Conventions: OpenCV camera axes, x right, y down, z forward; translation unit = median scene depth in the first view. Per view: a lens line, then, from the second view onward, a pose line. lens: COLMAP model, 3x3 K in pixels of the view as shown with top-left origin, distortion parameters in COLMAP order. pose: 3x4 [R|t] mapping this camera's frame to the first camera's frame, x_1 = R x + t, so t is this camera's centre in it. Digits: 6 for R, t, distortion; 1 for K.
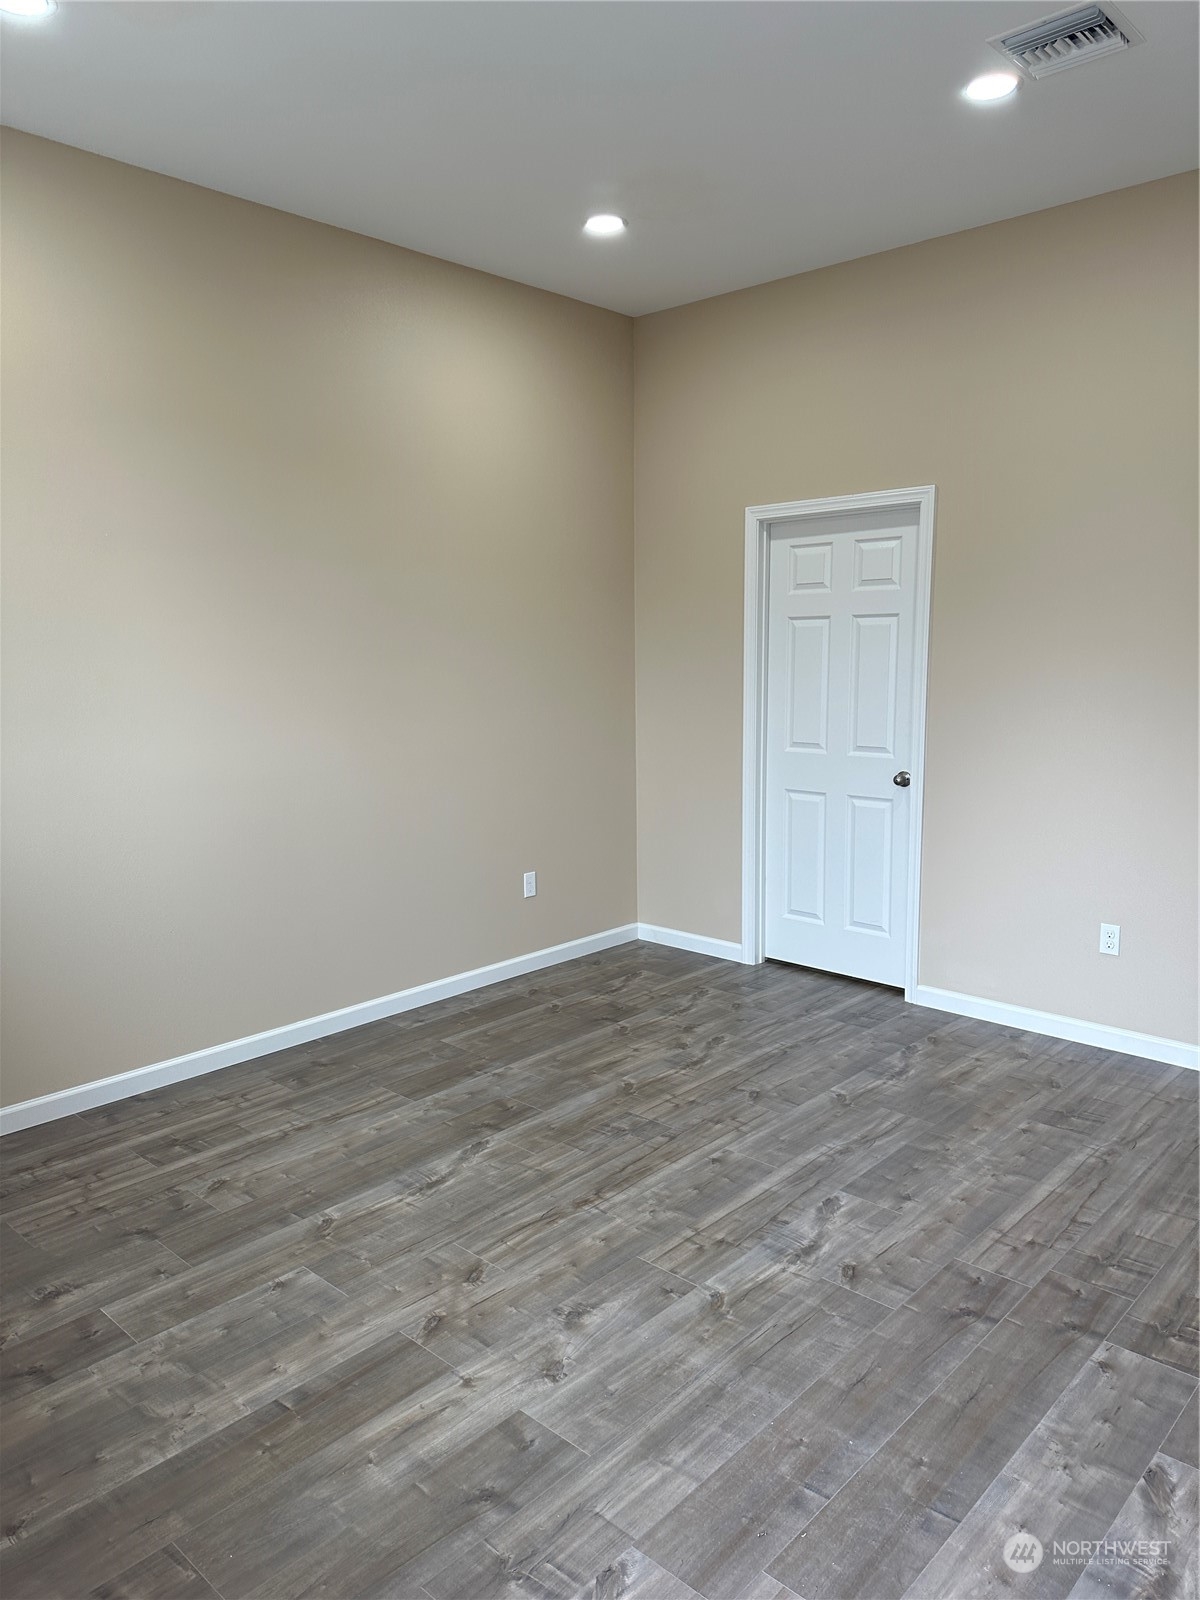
lens RADIAL K [[1146.3, 0, 607.3], [0, 1146.3, 787.5], [0, 0, 1]] dist [0.059517, -0.045311]
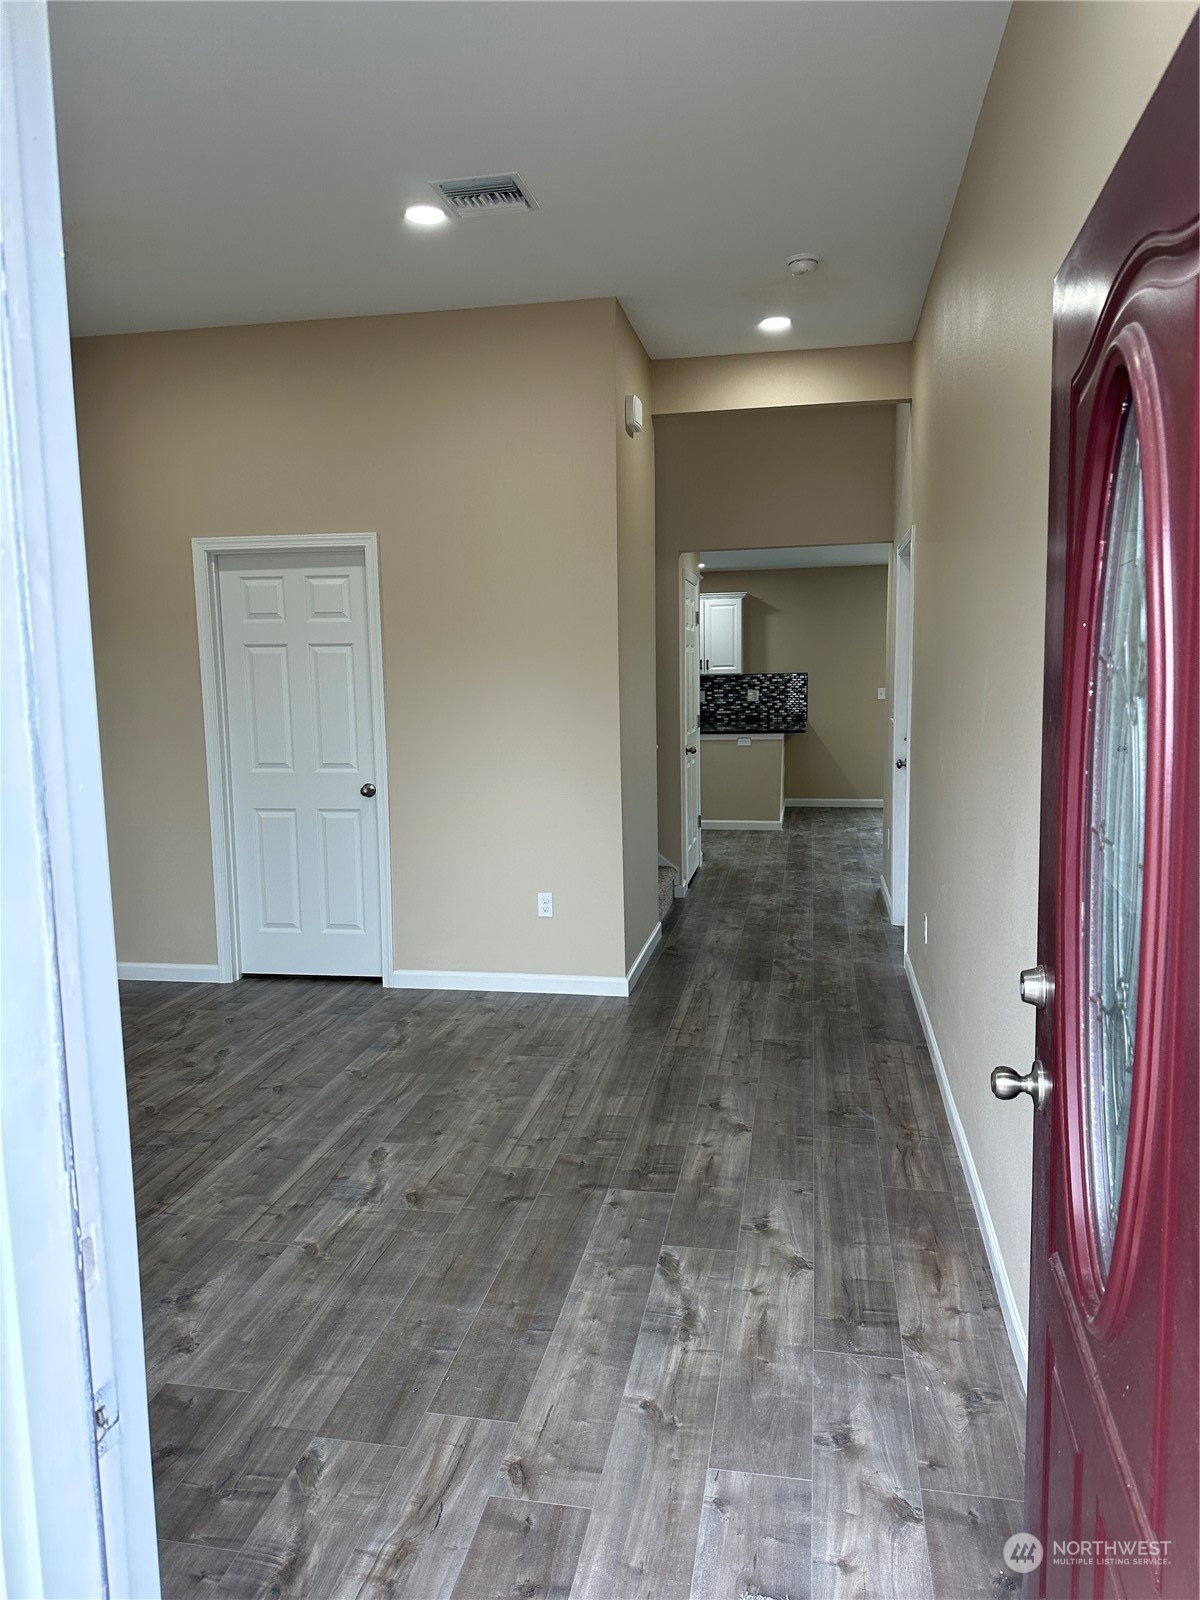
lens RADIAL K [[1146.3, 0, 597.3], [0, 1146.3, 792.0], [0, 0, 1]] dist [0.059517, -0.045311]
pose [[0.852299, -0.078309, 0.517160, -0.182442], [0.092883, 0.995674, -0.002307, 0.025454], [-0.514742, 0.050001, 0.855886, -0.106648]]
